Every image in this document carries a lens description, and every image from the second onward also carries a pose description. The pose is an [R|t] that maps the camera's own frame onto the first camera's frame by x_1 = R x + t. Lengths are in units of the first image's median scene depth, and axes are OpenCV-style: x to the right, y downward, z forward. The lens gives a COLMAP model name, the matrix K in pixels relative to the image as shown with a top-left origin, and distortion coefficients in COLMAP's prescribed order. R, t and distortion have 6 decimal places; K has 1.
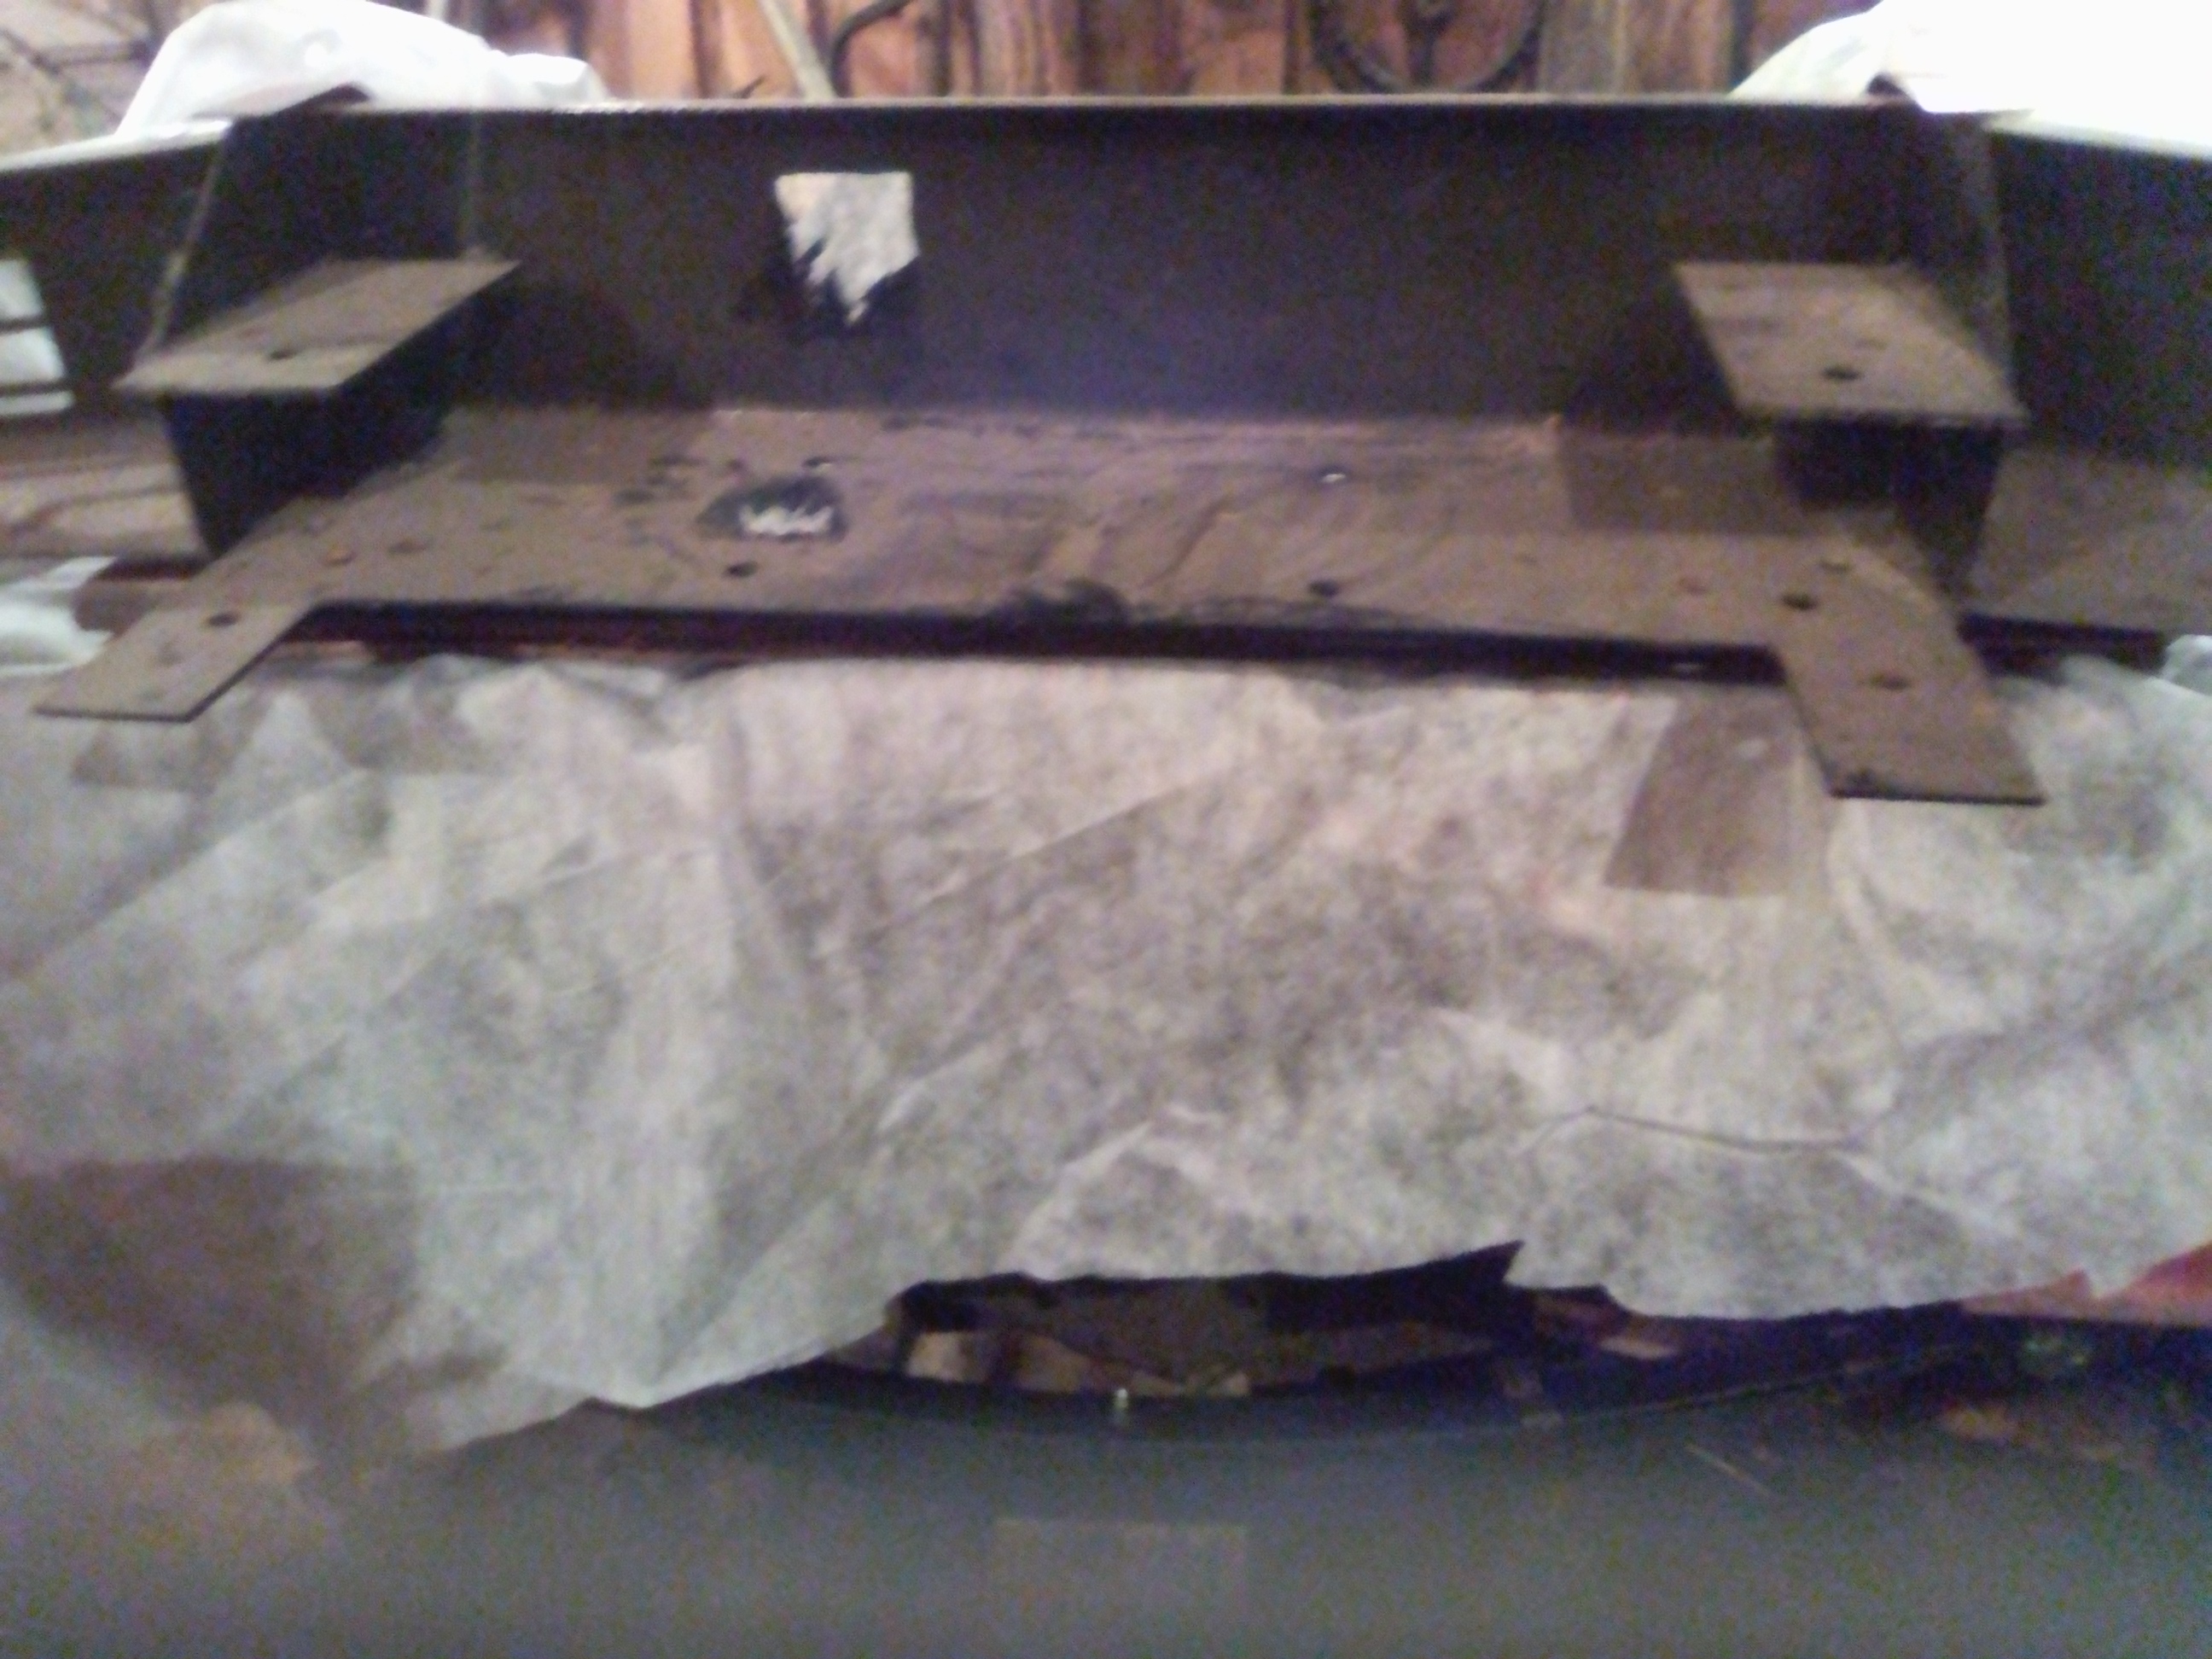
lens RADIAL K [[1632.7, 0, 1106.0], [0, 1632.7, 829.5], [0, 0, 1]] dist [-0.042062, -0.007454]
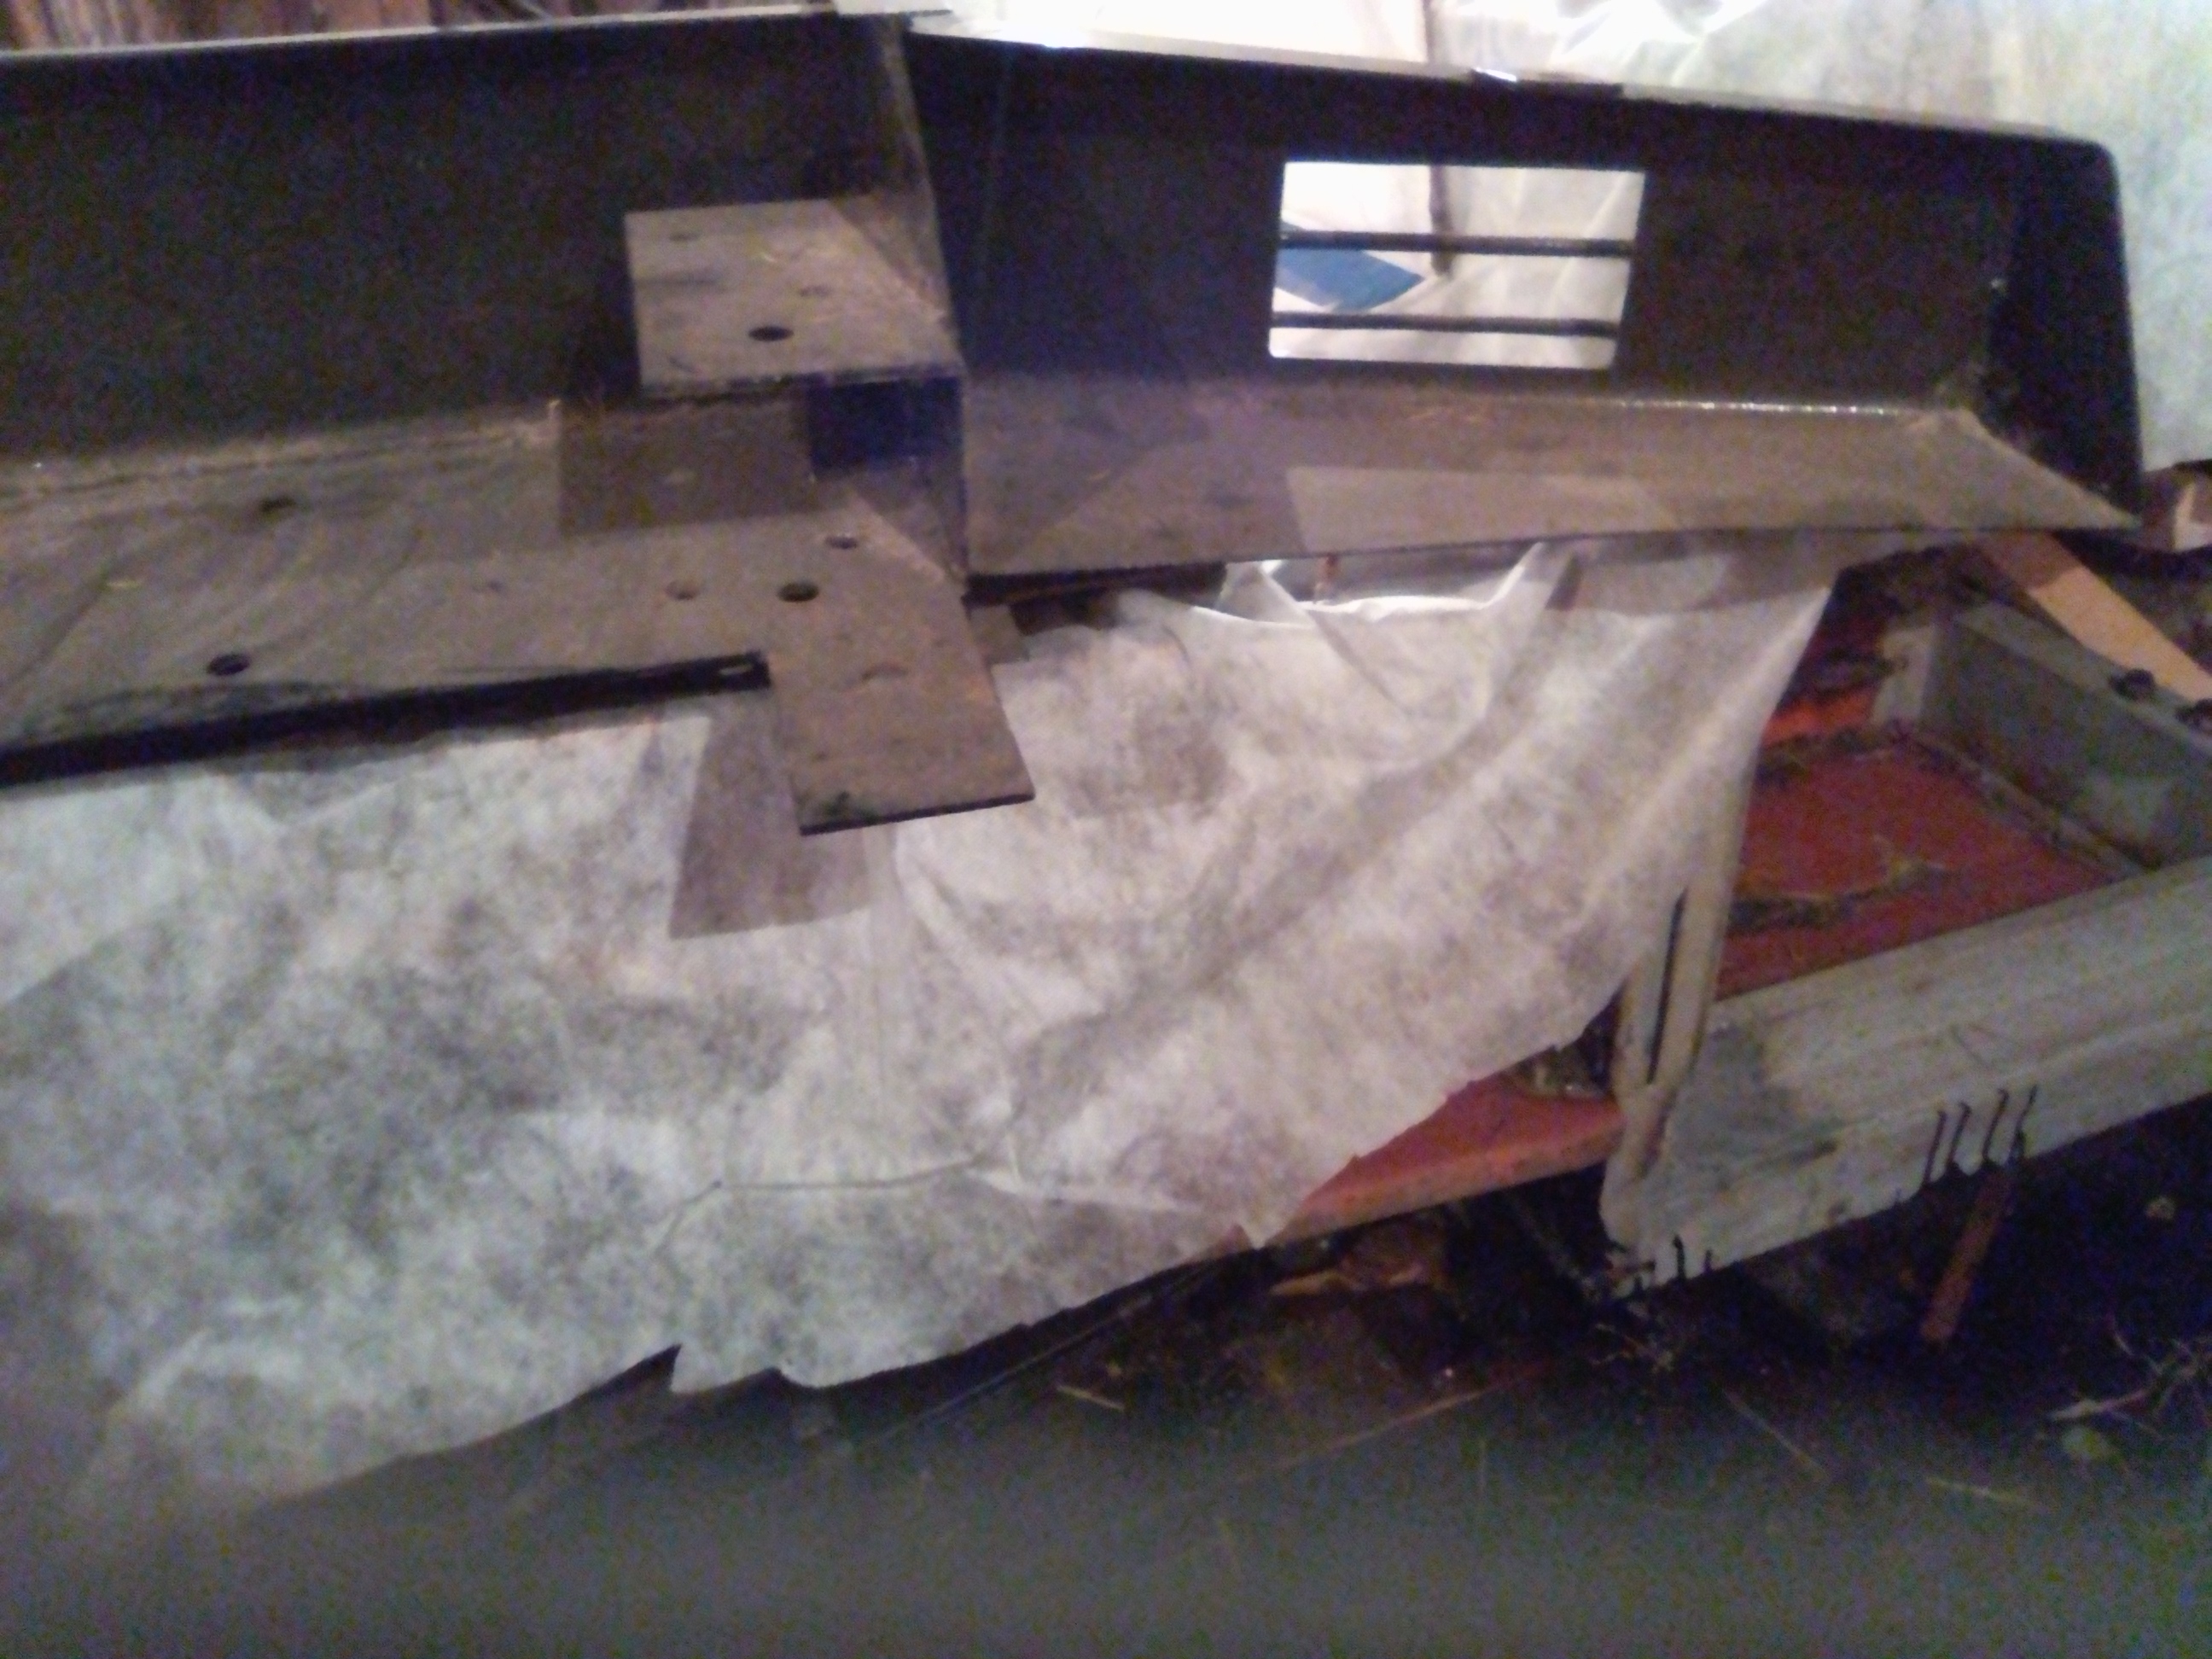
lens RADIAL K [[1619.5, 0, 1106.0], [0, 1619.5, 829.5], [0, 0, 1]] dist [-0.023665, -0.003733]
pose [[0.920708, -0.201582, 0.334157, 0.242595], [0.187172, 0.979449, 0.075140, -0.044964], [-0.342437, -0.006637, 0.939517, 0.101488]]
